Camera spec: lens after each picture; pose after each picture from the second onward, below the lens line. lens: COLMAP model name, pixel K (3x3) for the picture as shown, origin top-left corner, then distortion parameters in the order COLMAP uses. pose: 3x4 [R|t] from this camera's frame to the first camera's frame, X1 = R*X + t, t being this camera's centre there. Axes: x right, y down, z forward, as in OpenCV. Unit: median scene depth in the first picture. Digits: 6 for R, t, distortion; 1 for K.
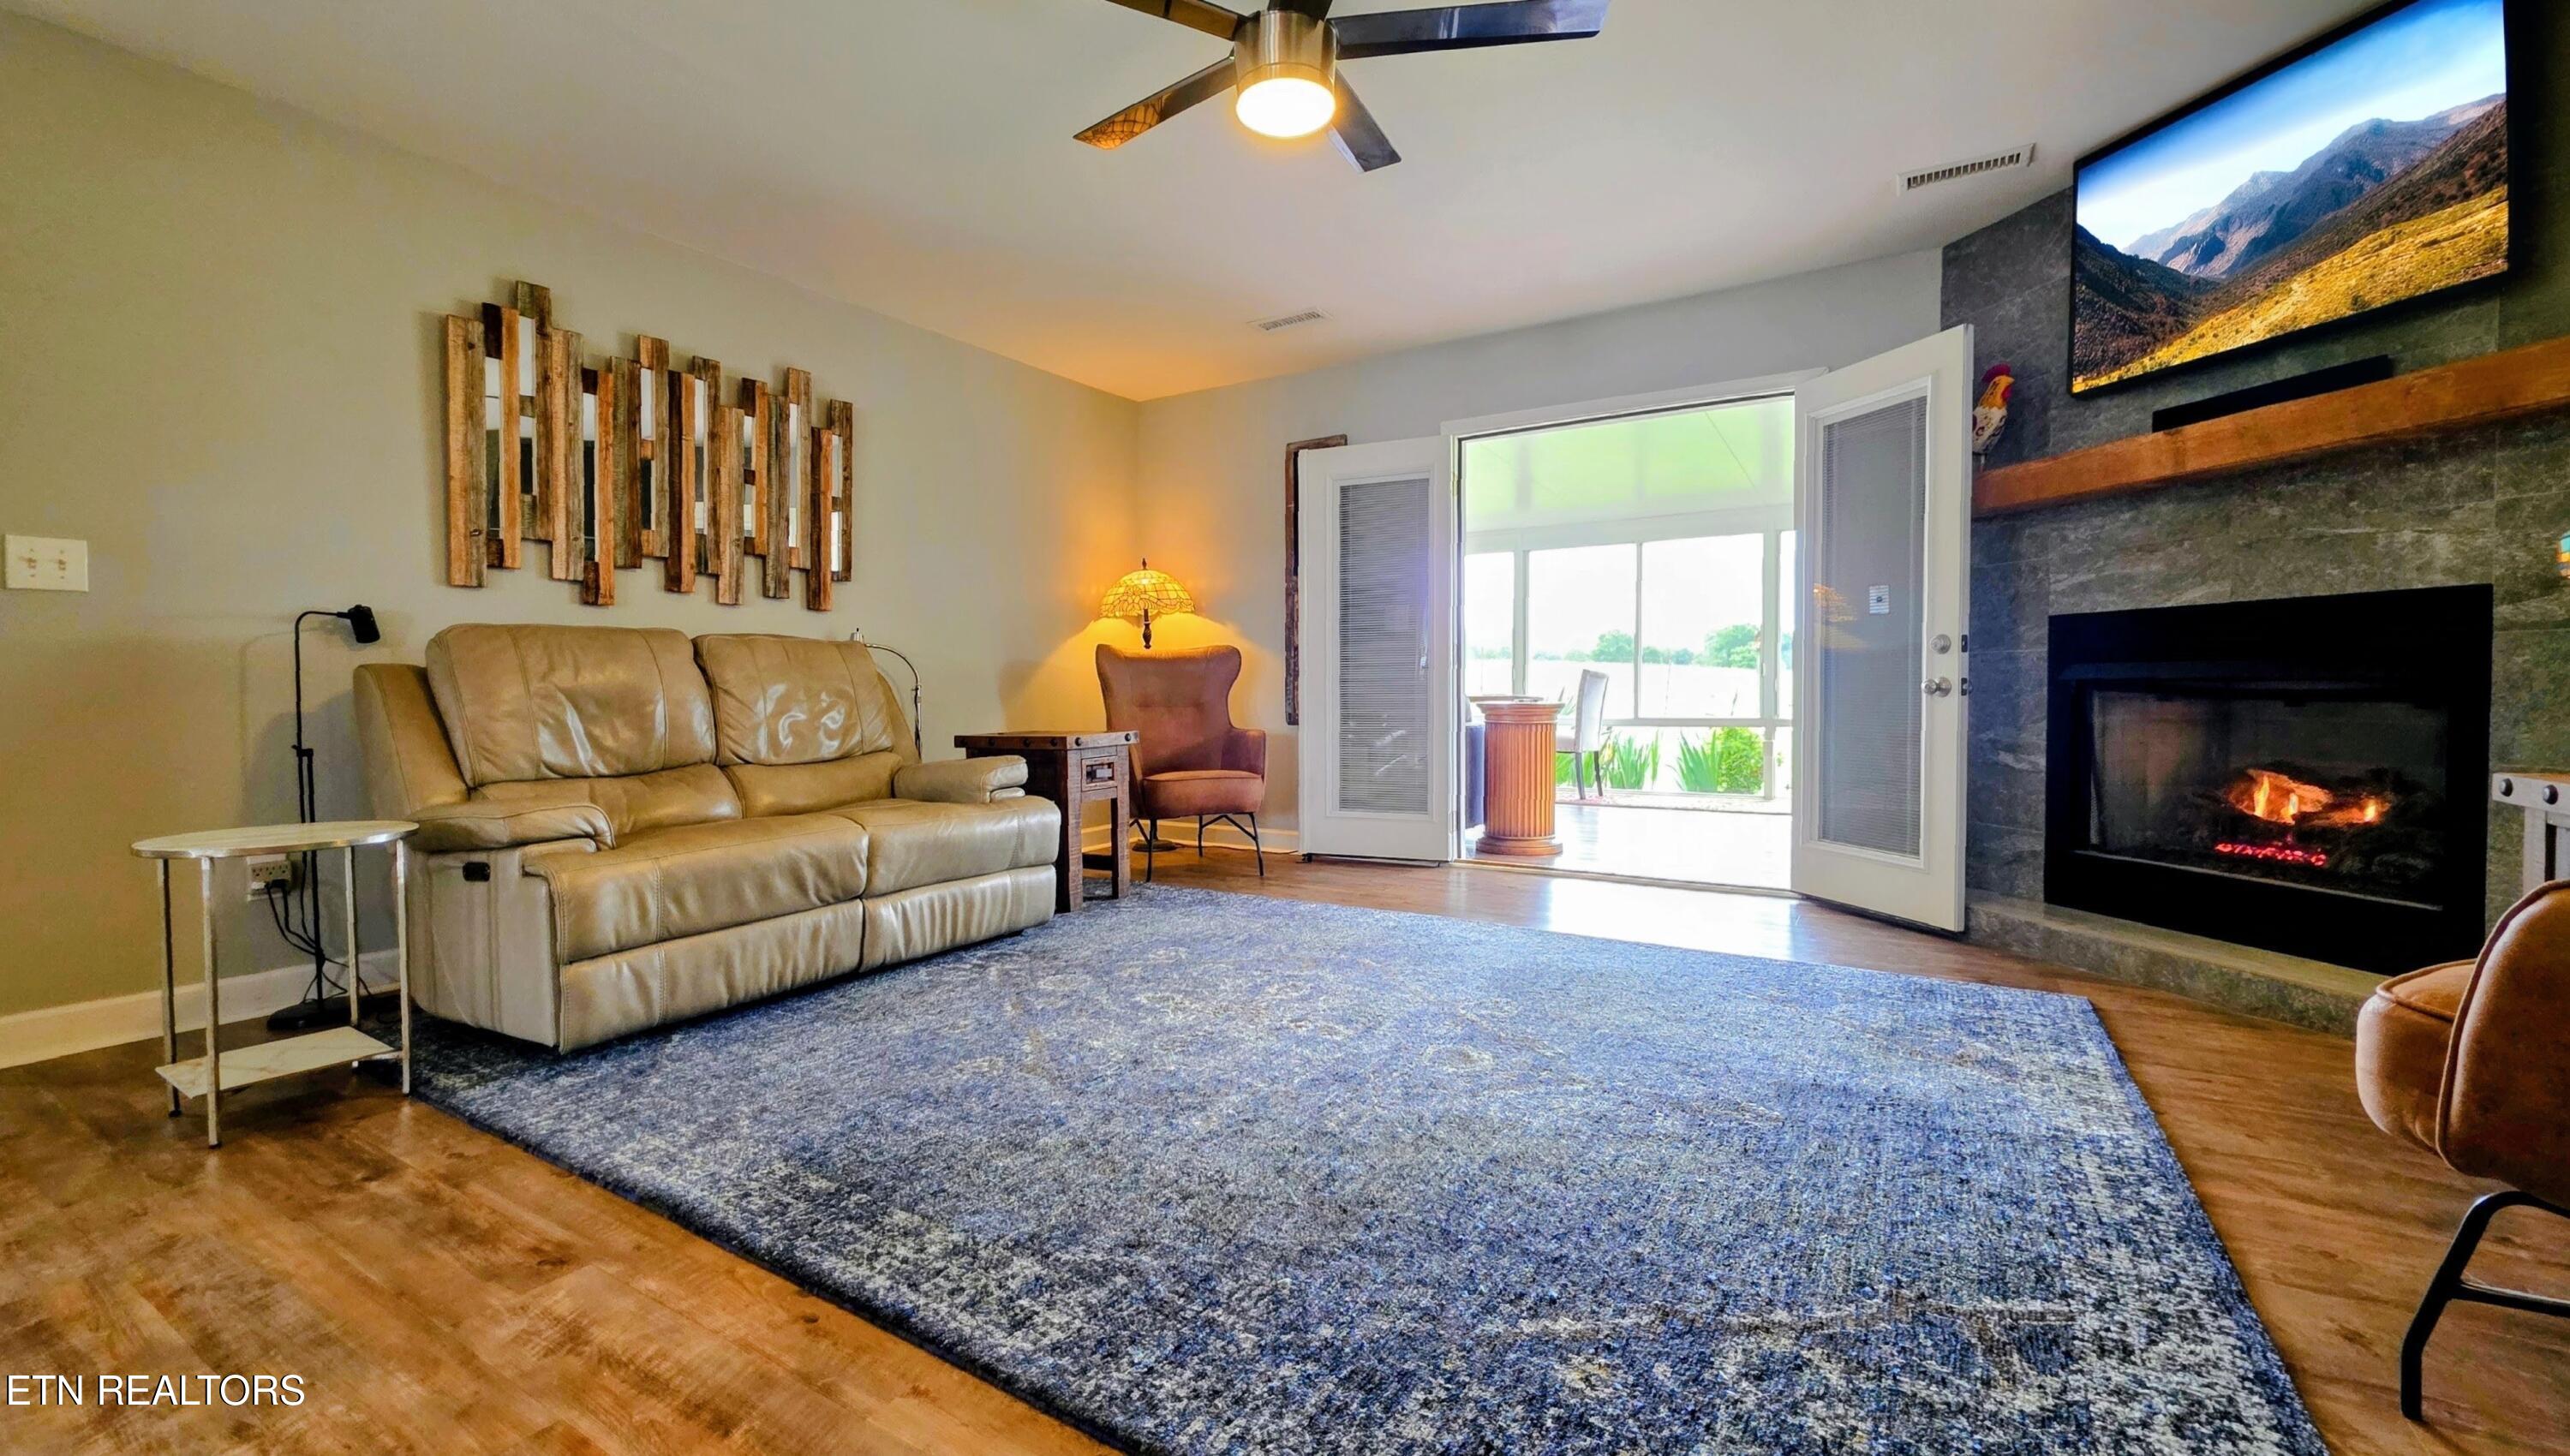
lens RADIAL K [[1077.1, 0, 1381.4], [0, 1077.1, 710.2], [0, 0, 1]] dist [-0.000918, -0.000051]
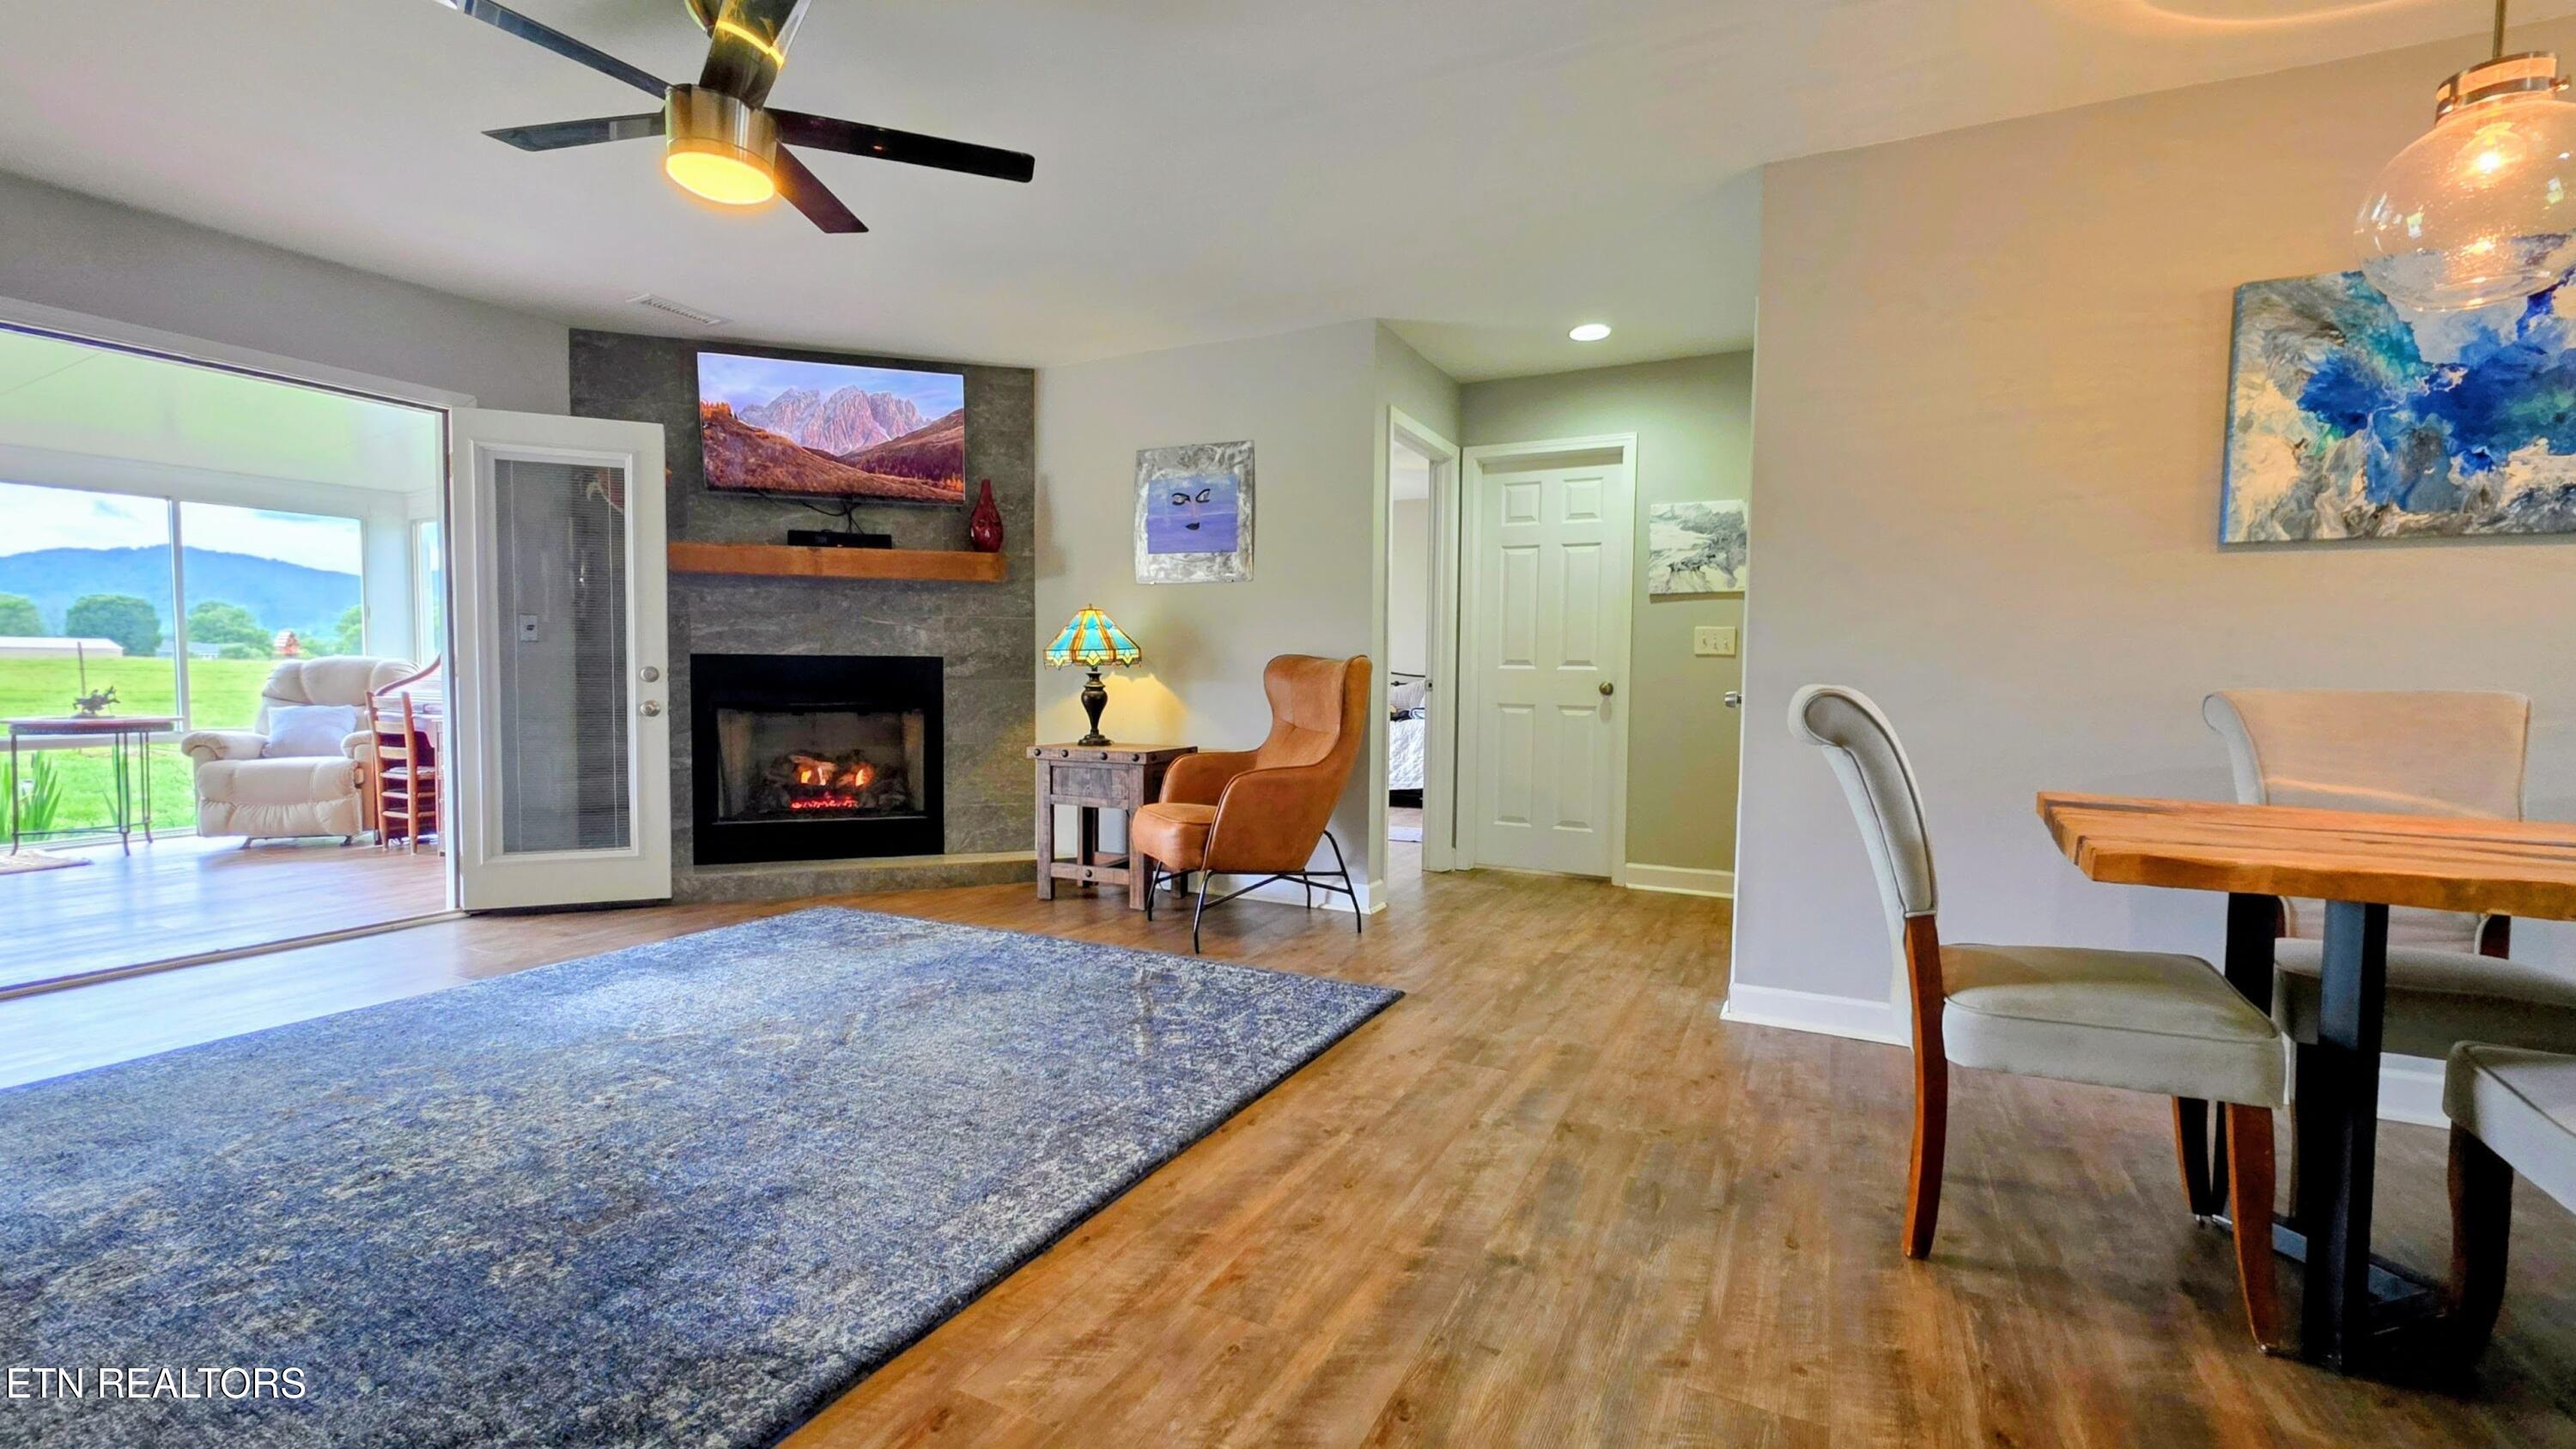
lens RADIAL K [[985.1, 0, 1300.9], [0, 985.1, 726.2], [0, 0, 1]] dist [0.002694, -0.000647]
pose [[-0.063493, -0.044057, 0.997009, -0.773732], [0.009140, 0.998958, 0.044725, -0.052143], [-0.997940, 0.011953, -0.063024, 0.360144]]
